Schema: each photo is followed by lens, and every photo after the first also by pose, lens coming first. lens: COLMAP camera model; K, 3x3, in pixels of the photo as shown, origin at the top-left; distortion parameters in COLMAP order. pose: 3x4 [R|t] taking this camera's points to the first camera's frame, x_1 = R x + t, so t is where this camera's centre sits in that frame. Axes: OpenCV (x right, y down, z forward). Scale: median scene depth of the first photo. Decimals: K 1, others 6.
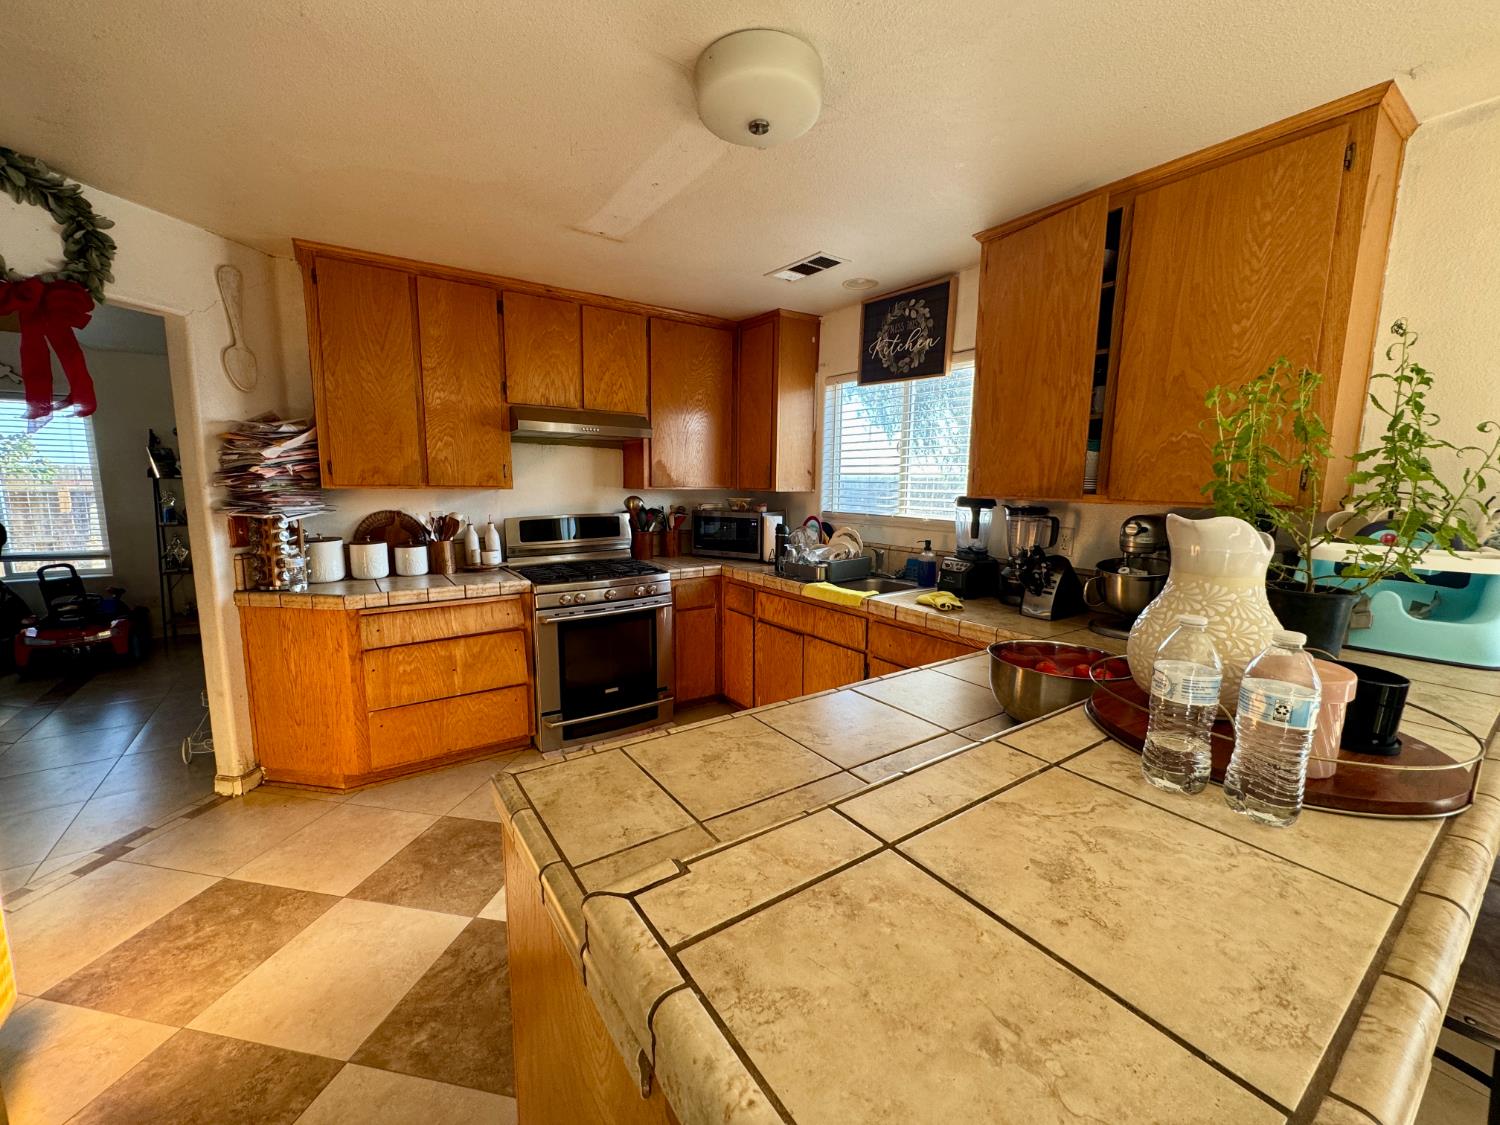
lens RADIAL K [[596.5, 0, 748.3], [0, 596.5, 562.3], [0, 0, 1]] dist [-0.003085, 0.000534]
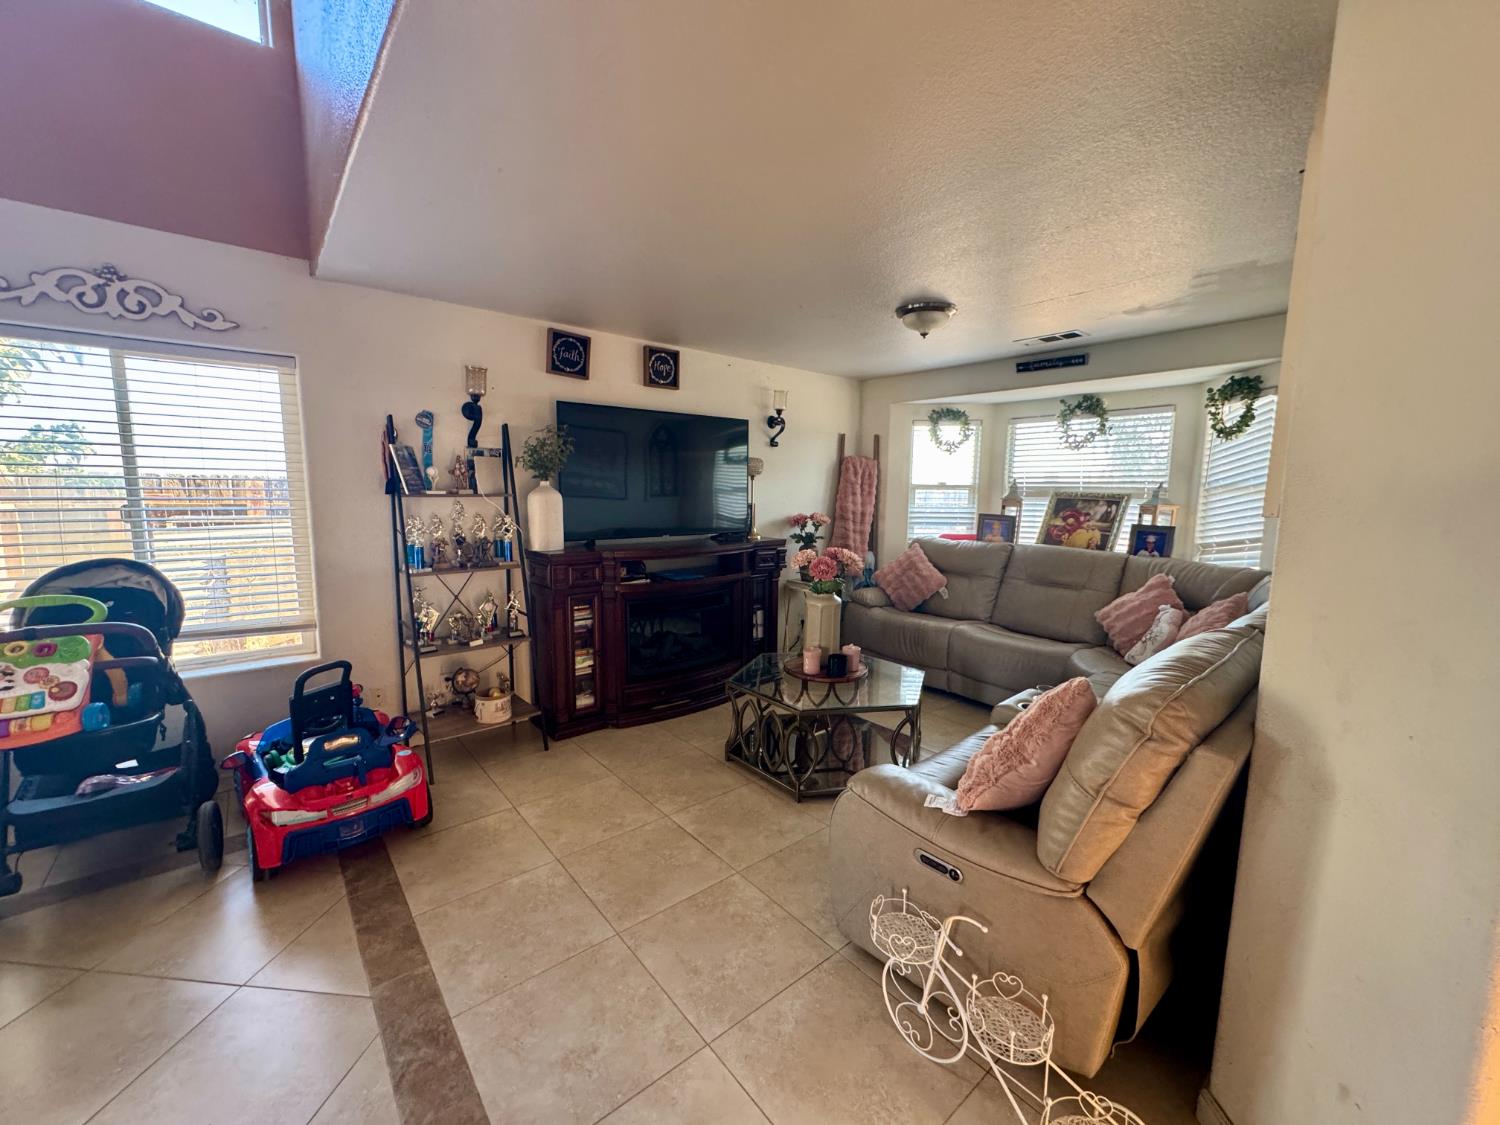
lens RADIAL K [[596.5, 0, 748.3], [0, 596.5, 562.3], [0, 0, 1]] dist [-0.003085, 0.000534]
pose [[0.996191, -0.008973, 0.086741, -1.229330], [0.010143, 0.999863, -0.013063, -0.111059], [-0.086612, 0.013893, 0.996145, 0.653878]]
